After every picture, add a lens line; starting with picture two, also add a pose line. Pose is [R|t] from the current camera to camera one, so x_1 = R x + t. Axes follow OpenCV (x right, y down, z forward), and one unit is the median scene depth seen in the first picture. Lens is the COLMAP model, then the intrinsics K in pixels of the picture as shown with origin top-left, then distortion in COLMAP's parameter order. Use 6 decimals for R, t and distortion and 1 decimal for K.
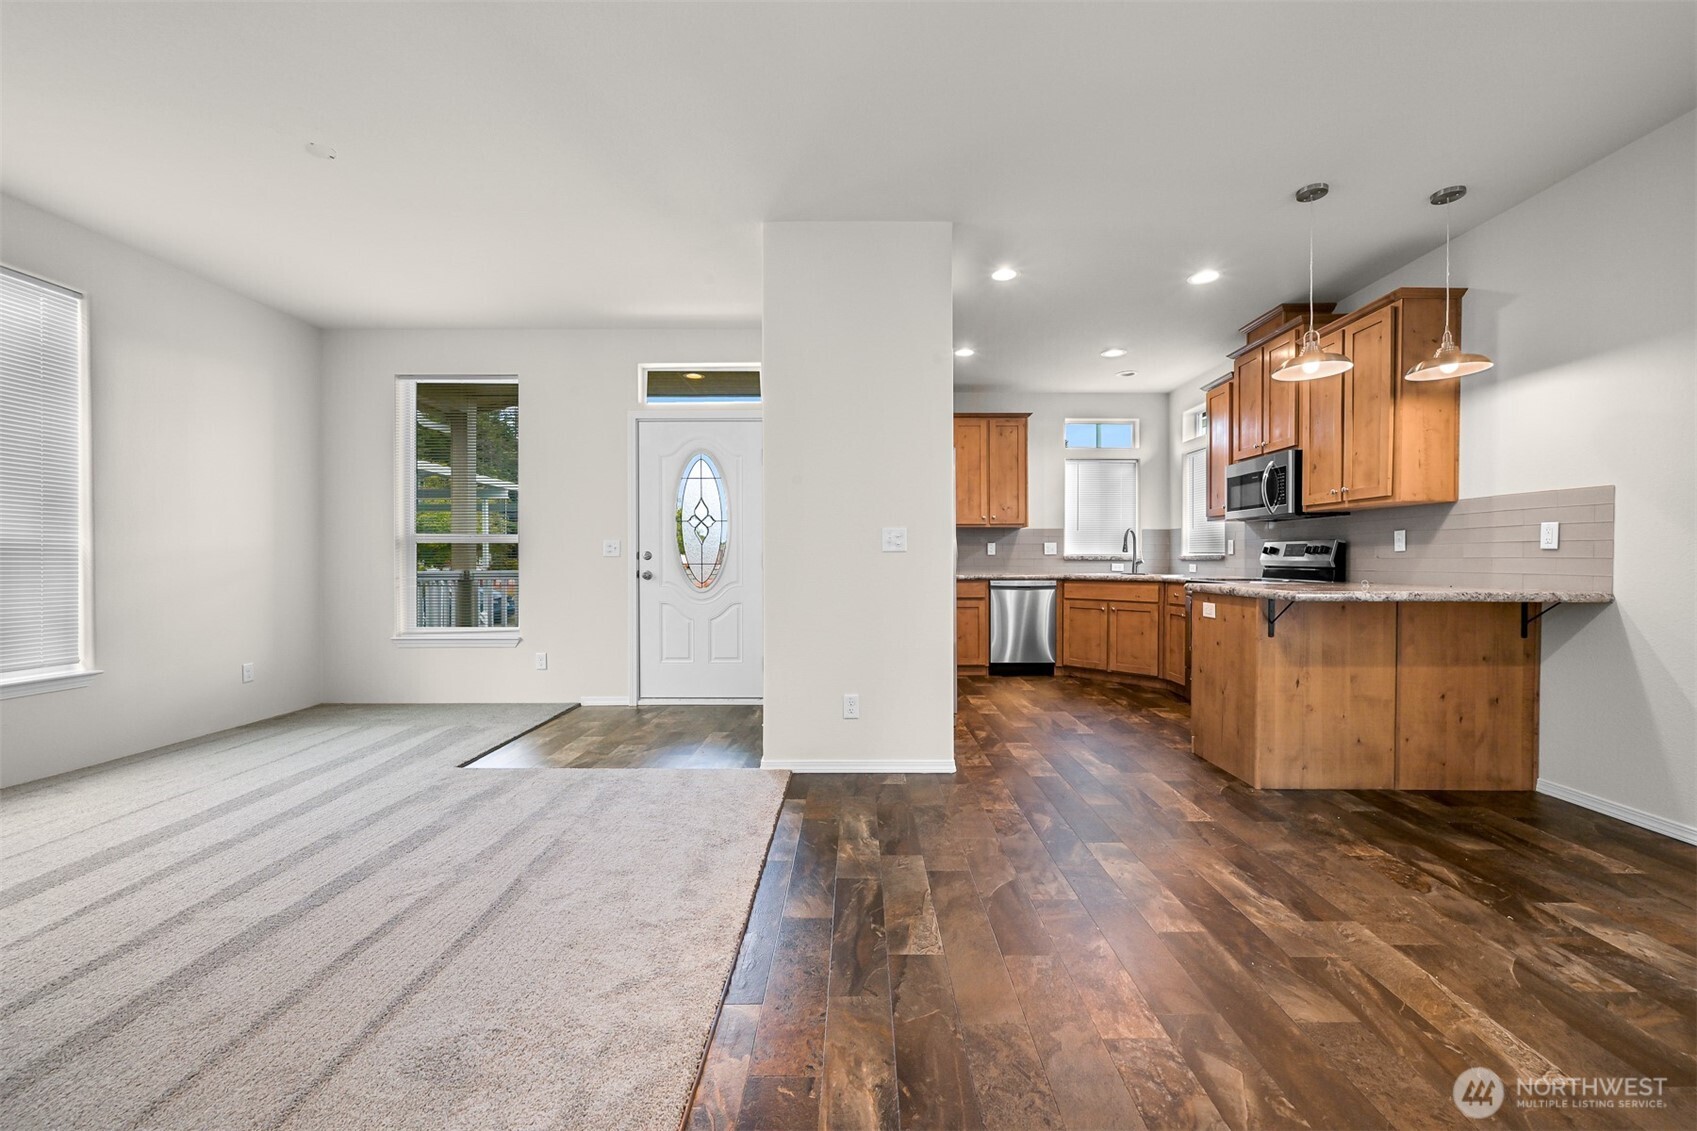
lens RADIAL K [[680.5, 0, 853.1], [0, 680.5, 566.8], [0, 0, 1]] dist [-0.004035, 0.000246]
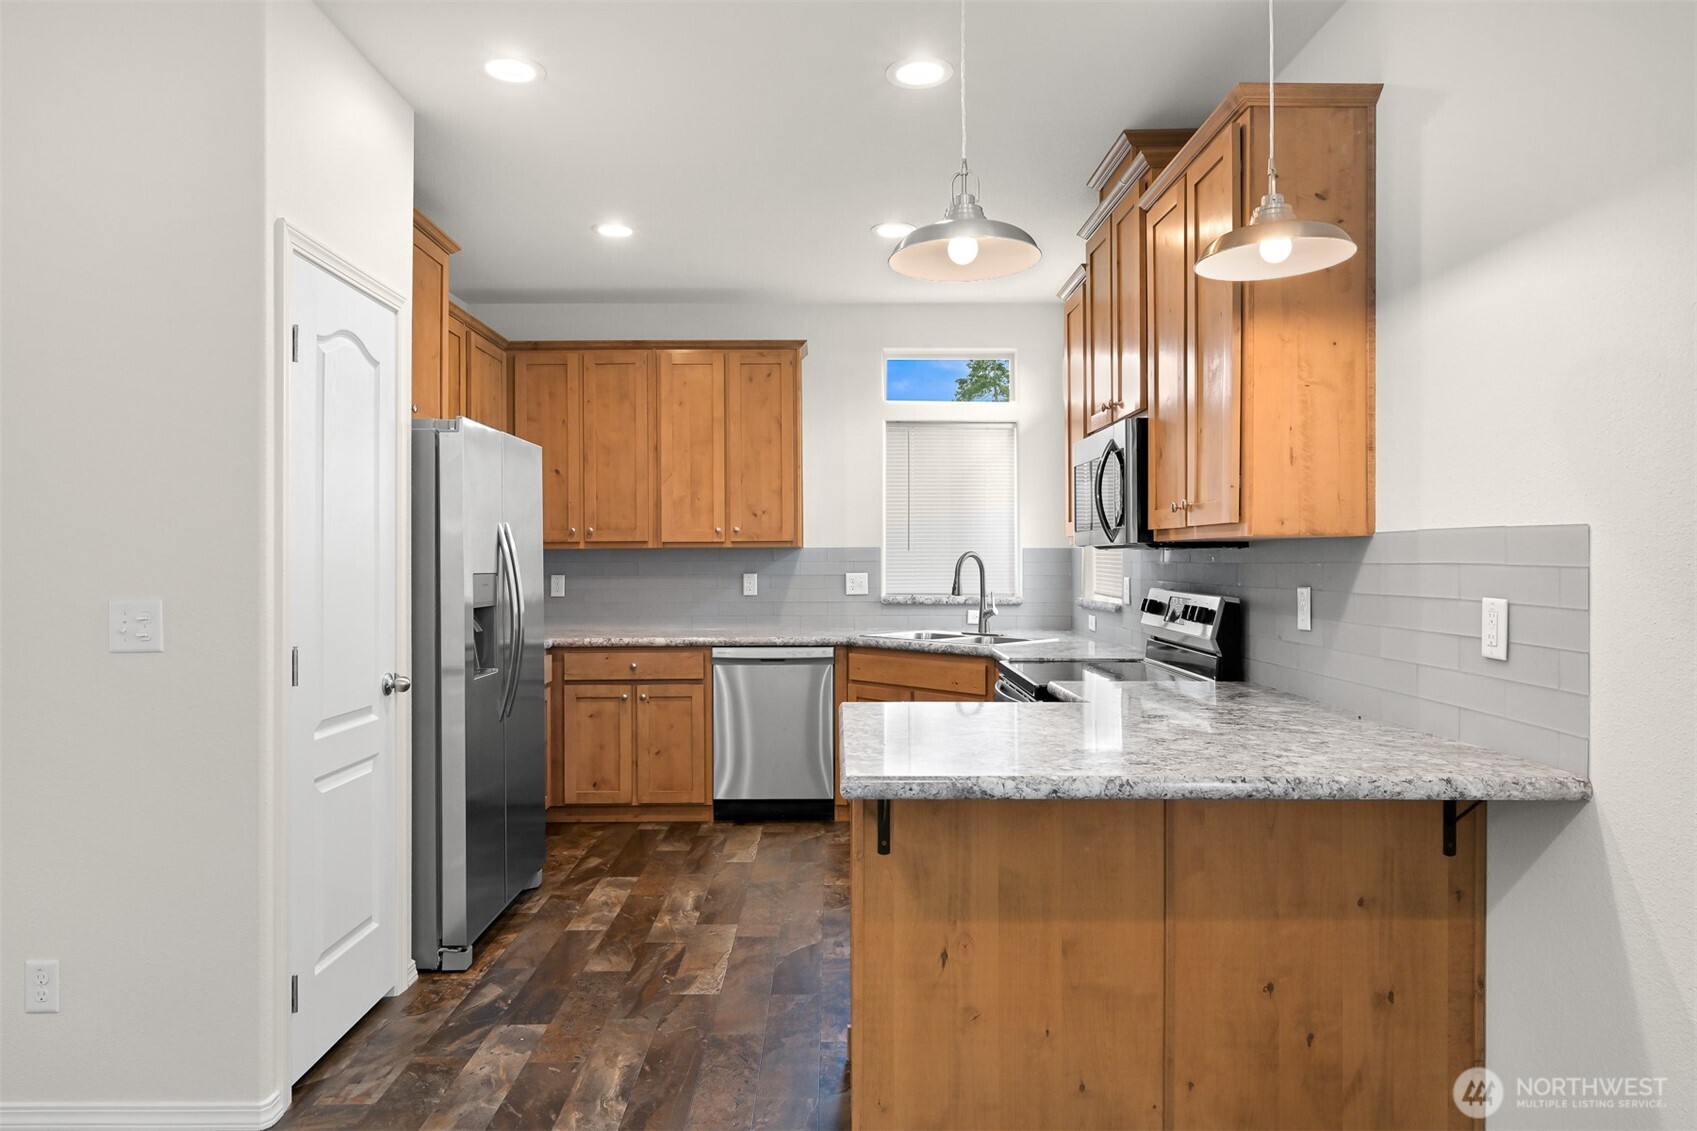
lens RADIAL K [[1057.2, 0, 829.8], [0, 1057.2, 557.0], [0, 0, 1]] dist [-0.003559, -0.000333]
pose [[0.999997, -0.002552, 0.000666, 0.406979], [0.002560, 0.999933, -0.011256, -0.059018], [-0.000637, 0.011258, 0.999936, 0.212839]]
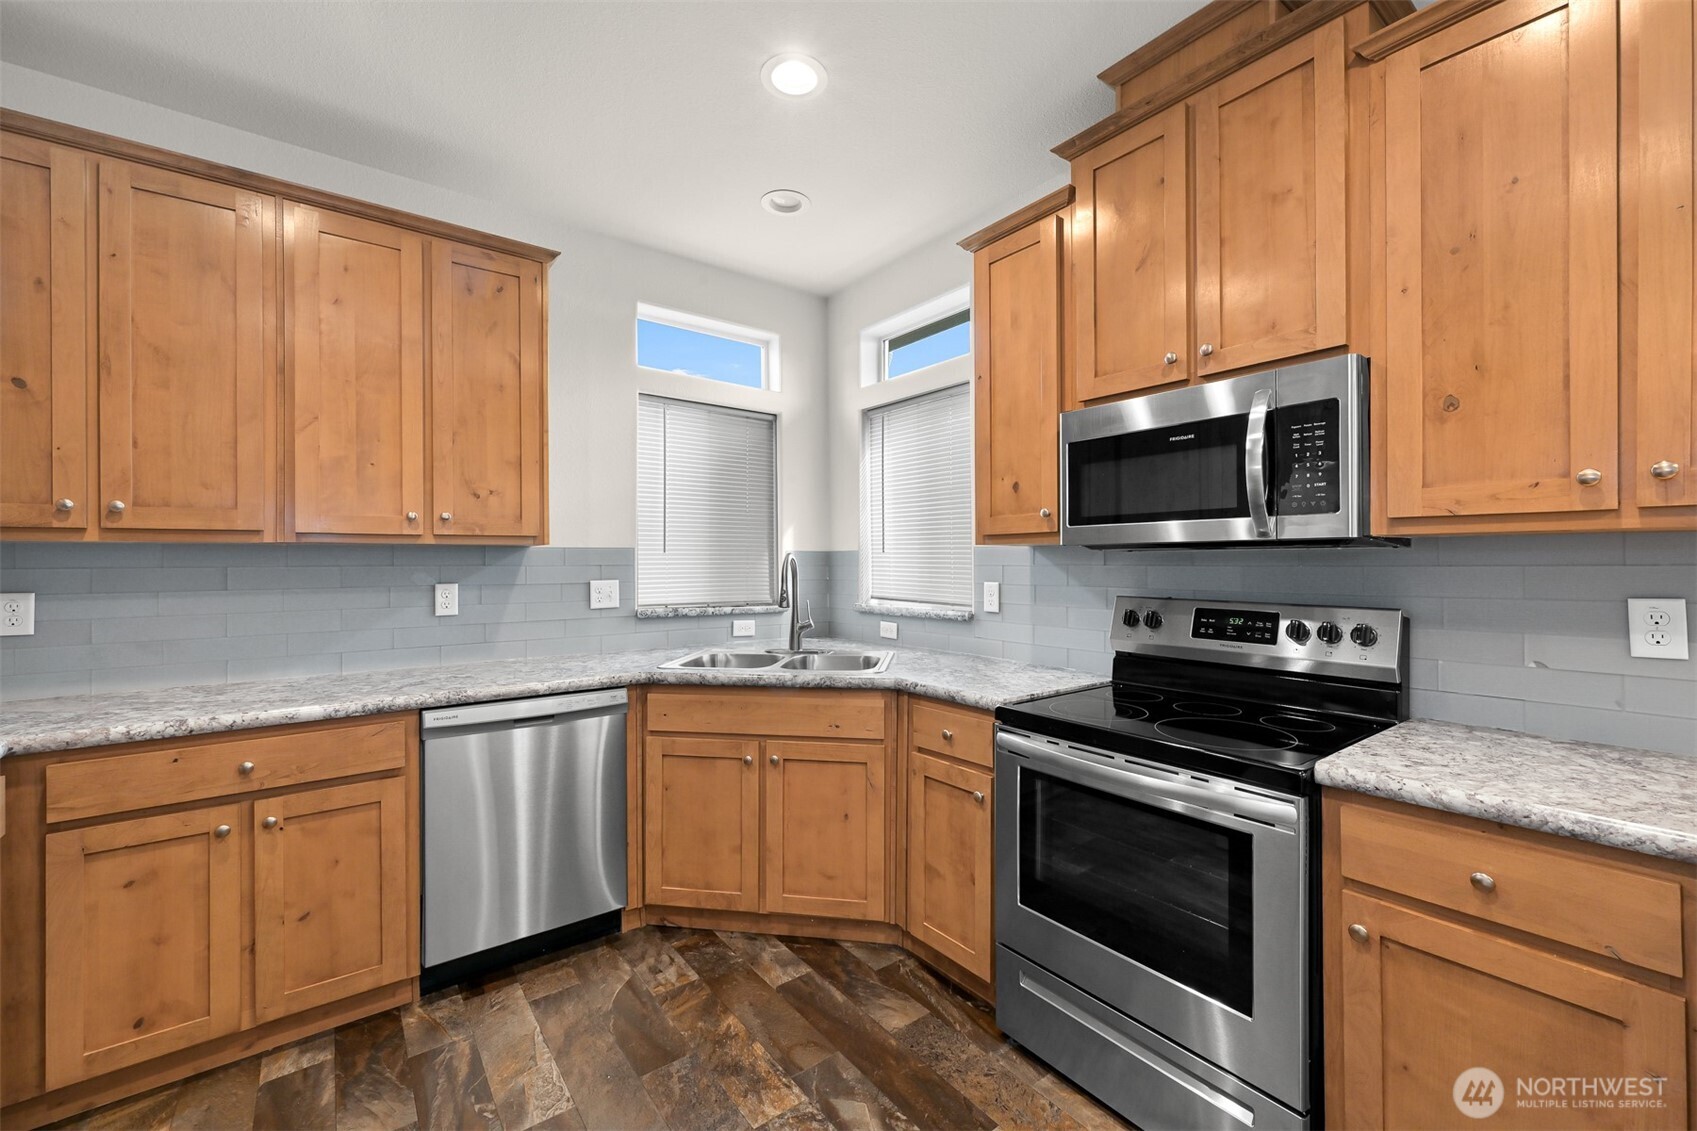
lens RADIAL K [[680.5, 0, 851.9], [0, 680.5, 560.9], [0, 0, 1]] dist [-0.004035, 0.000246]
pose [[0.790153, 0.000044, 0.612910, 0.227370], [0.008401, 0.999905, -0.010903, -0.063762], [-0.612852, 0.013764, 0.790078, 0.855856]]
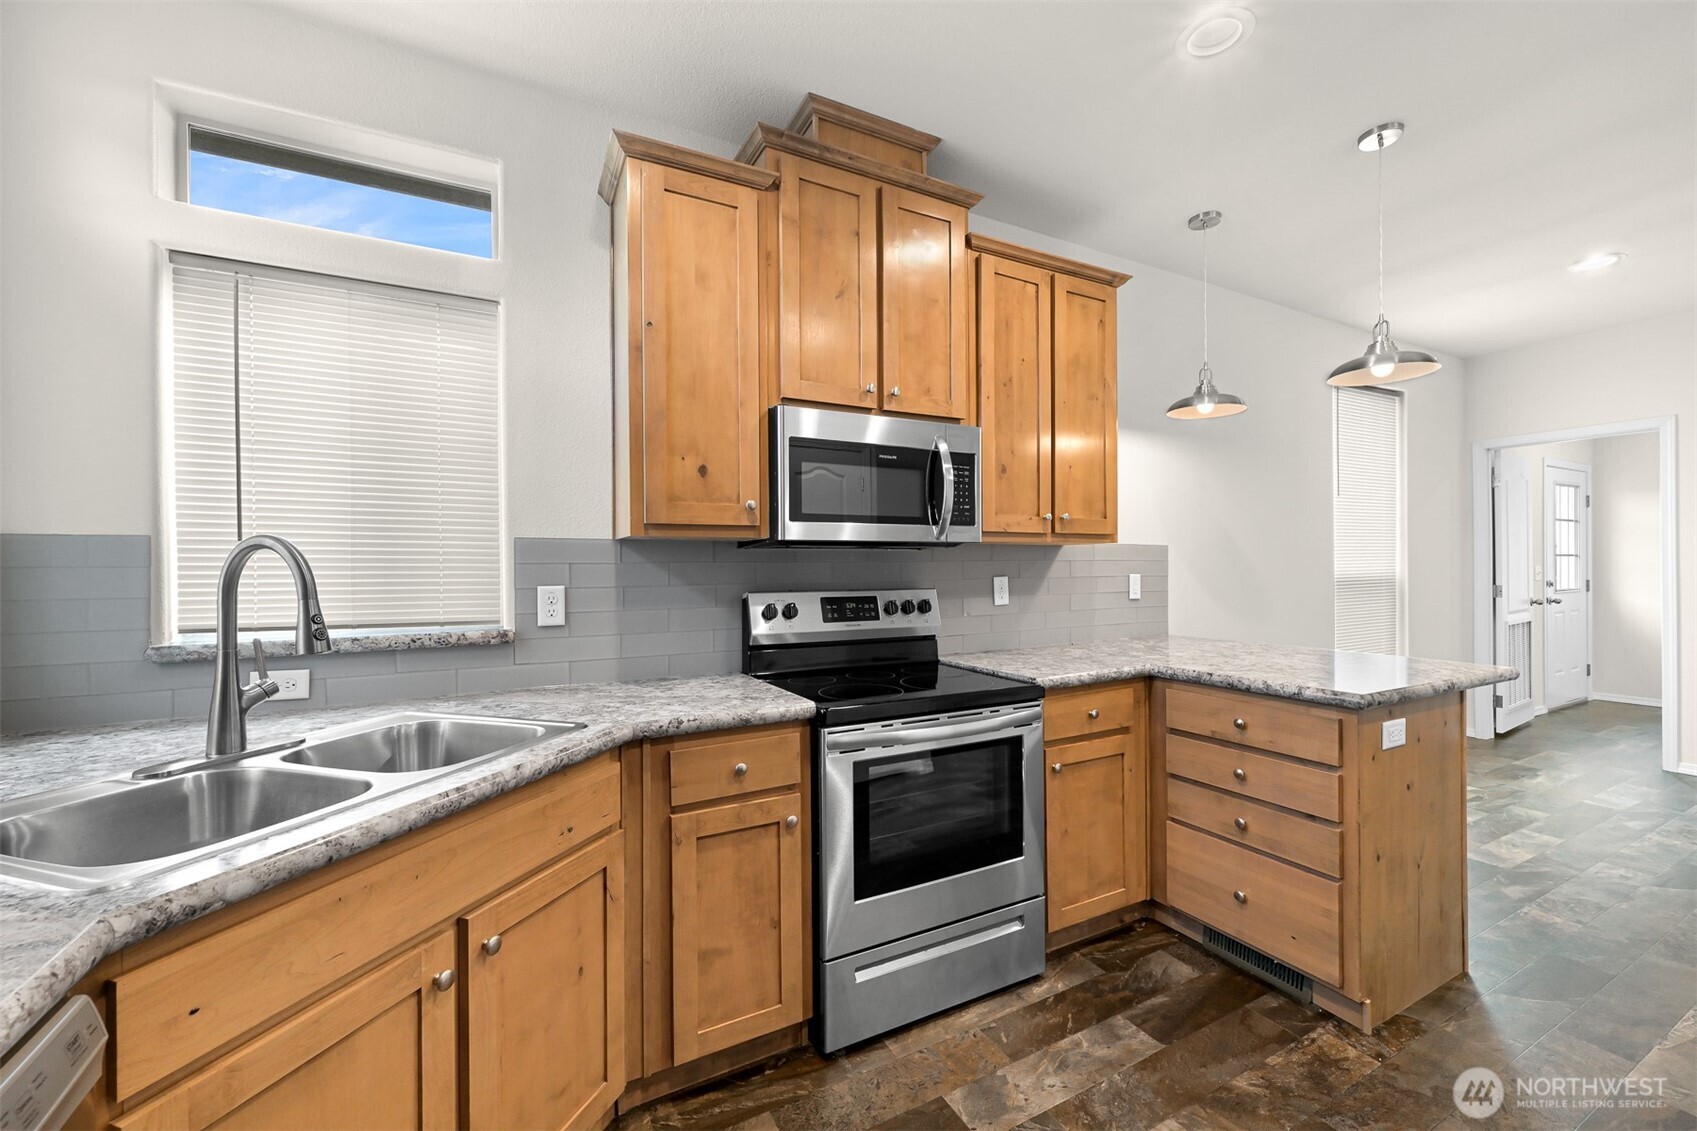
lens RADIAL K [[636.8, 0, 842.2], [0, 636.8, 576.0], [0, 0, 1]] dist [-0.006980, -0.000218]
pose [[-0.449307, -0.006626, 0.893353, 0.226653], [0.018609, 0.999686, 0.016774, -0.060651], [-0.893184, 0.024161, -0.449042, 1.286374]]
